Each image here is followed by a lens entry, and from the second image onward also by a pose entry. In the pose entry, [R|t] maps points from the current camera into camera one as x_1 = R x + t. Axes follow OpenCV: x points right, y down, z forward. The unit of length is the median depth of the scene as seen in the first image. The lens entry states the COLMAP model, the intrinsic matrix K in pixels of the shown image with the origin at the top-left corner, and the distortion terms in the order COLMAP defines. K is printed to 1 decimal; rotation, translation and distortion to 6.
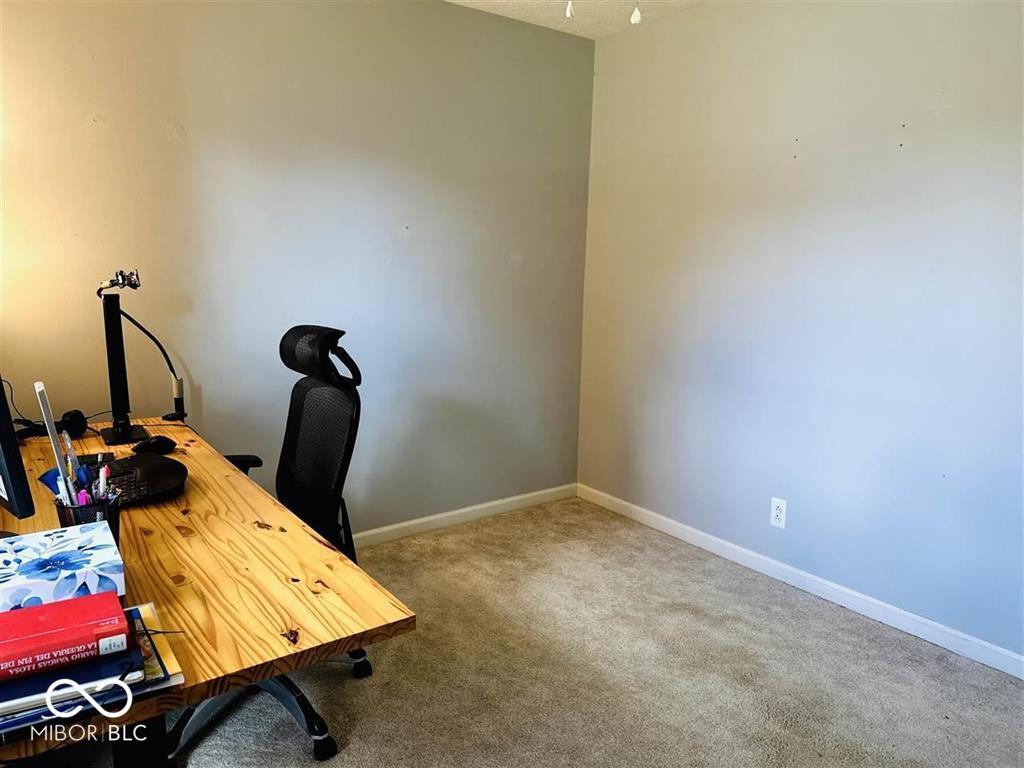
lens RADIAL K [[719.5, 0, 512.0], [0, 719.5, 384.0], [0, 0, 1]] dist [0.109128, -0.155989]
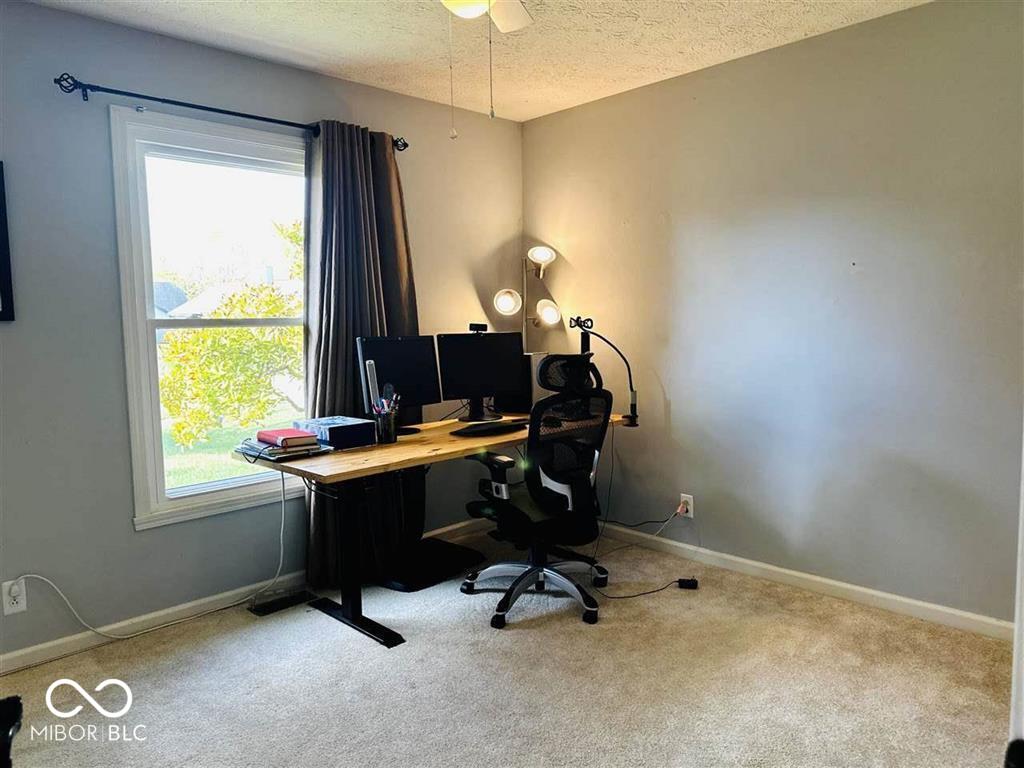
lens RADIAL K [[719.5, 0, 512.0], [0, 719.5, 384.0], [0, 0, 1]] dist [0.109128, -0.155989]
pose [[0.135778, 0.070015, -0.988262, 0.763078], [-0.148317, 0.987695, 0.049597, -0.045614], [0.979575, 0.139842, 0.144491, 0.464116]]
